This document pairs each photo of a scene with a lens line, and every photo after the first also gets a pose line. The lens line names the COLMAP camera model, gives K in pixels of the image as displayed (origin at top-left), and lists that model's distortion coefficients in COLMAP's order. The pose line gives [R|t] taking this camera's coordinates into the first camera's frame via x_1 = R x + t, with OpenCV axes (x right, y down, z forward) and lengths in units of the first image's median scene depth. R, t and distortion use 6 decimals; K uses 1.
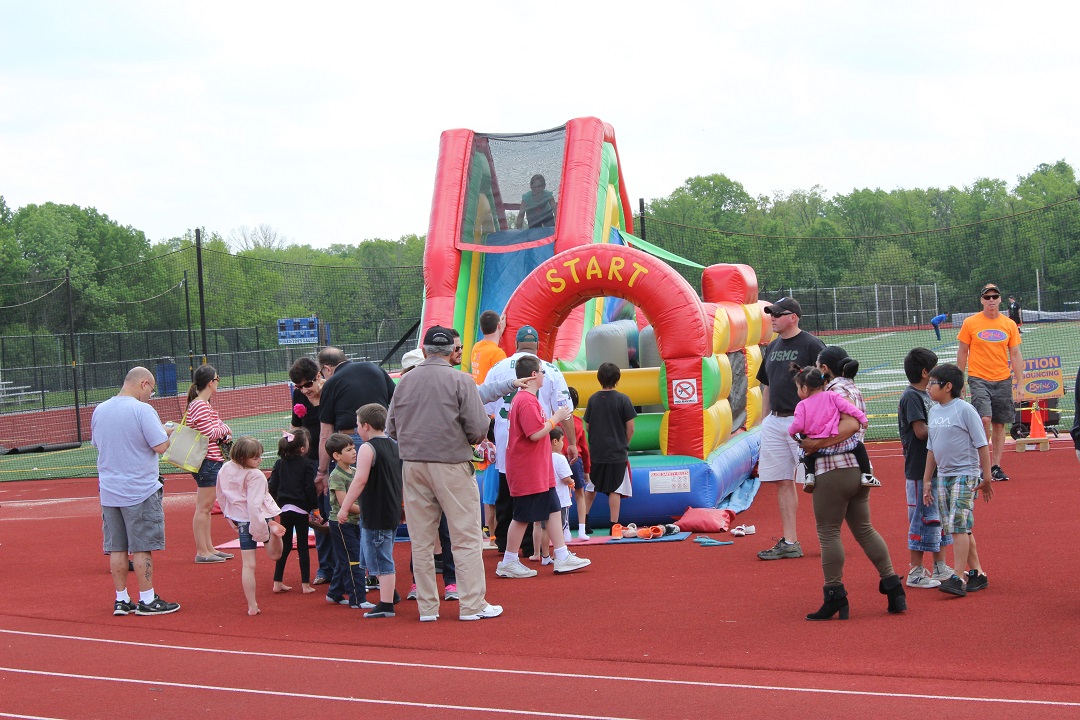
lens RADIAL K [[1708.7, 0, 539.7], [0, 1708.7, 359.0], [0, 0, 1]] dist [0.060597, 0.000000]
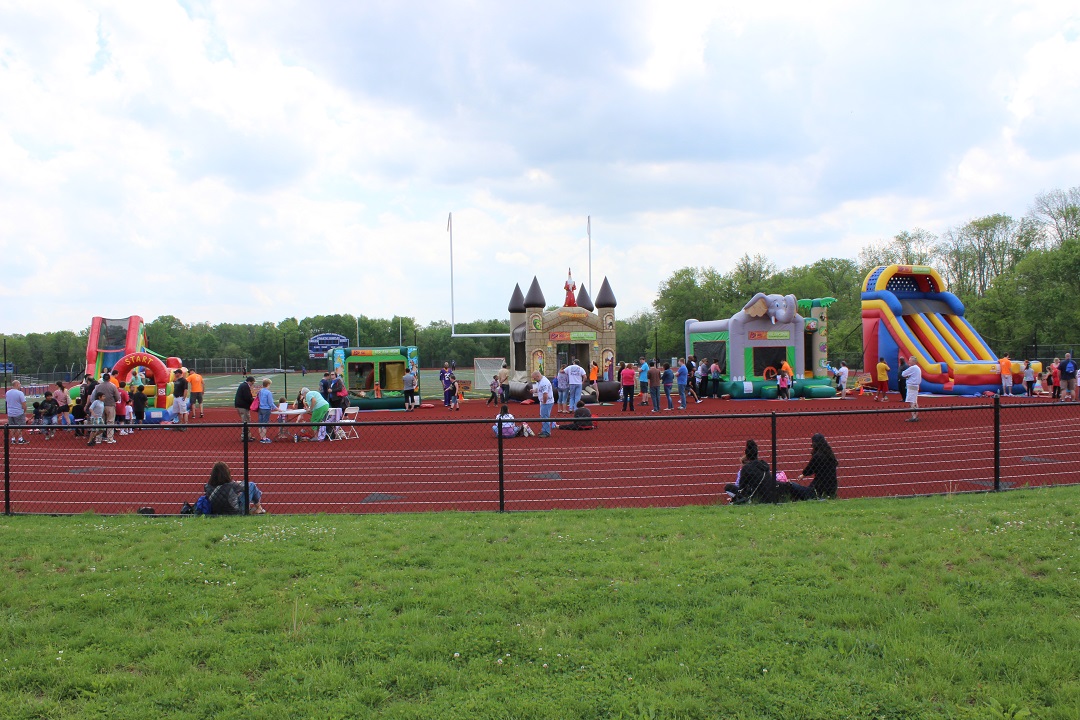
lens RADIAL K [[1122.5, 0, 535.7], [0, 1122.5, 325.6], [0, 0, 1]] dist [0.001767, 0.000000]
pose [[0.909330, 0.046695, 0.413447, -0.115692], [-0.026037, 0.998121, -0.055464, -0.006460], [-0.415260, 0.039671, 0.908837, -0.951483]]
